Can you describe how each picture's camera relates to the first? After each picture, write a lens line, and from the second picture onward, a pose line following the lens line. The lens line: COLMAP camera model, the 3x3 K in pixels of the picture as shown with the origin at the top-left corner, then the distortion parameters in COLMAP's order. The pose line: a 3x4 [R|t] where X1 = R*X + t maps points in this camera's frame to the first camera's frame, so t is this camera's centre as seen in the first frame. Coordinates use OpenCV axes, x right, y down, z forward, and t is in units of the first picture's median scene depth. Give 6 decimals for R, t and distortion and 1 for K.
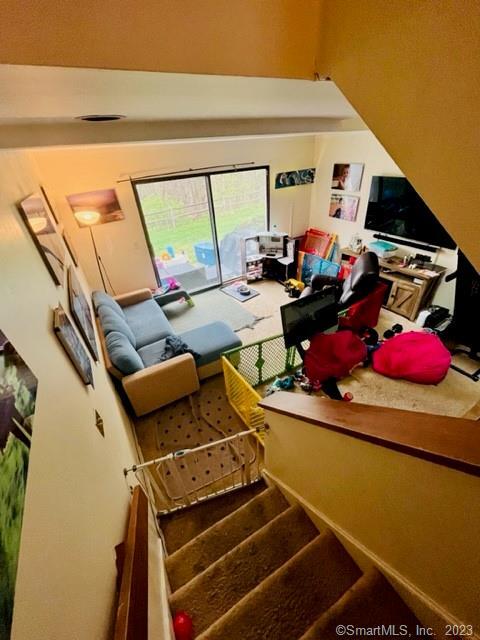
lens RADIAL K [[258.8, 0, 239.8], [0, 258.8, 320.5], [0, 0, 1]] dist [-0.000354, -0.000002]
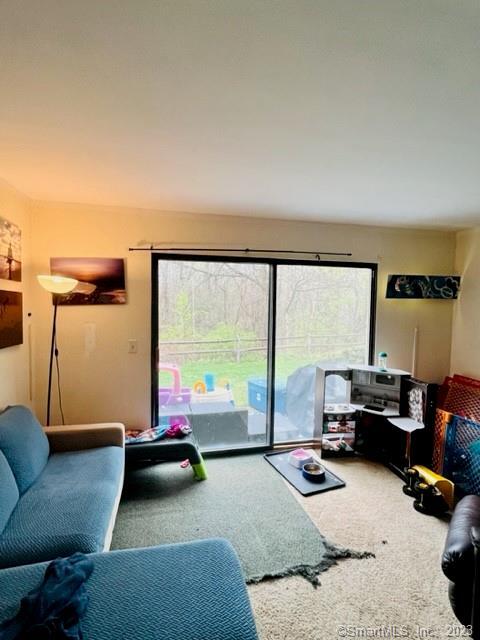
lens RADIAL K [[335.1, 0, 239.3], [0, 335.1, 319.1], [0, 0, 1]] dist [-0.005354, -0.001503]
pose [[0.955381, 0.099425, -0.278141, 0.032718], [-0.223981, 0.857734, -0.462737, -0.038240], [0.192563, 0.504388, 0.841731, 0.307992]]
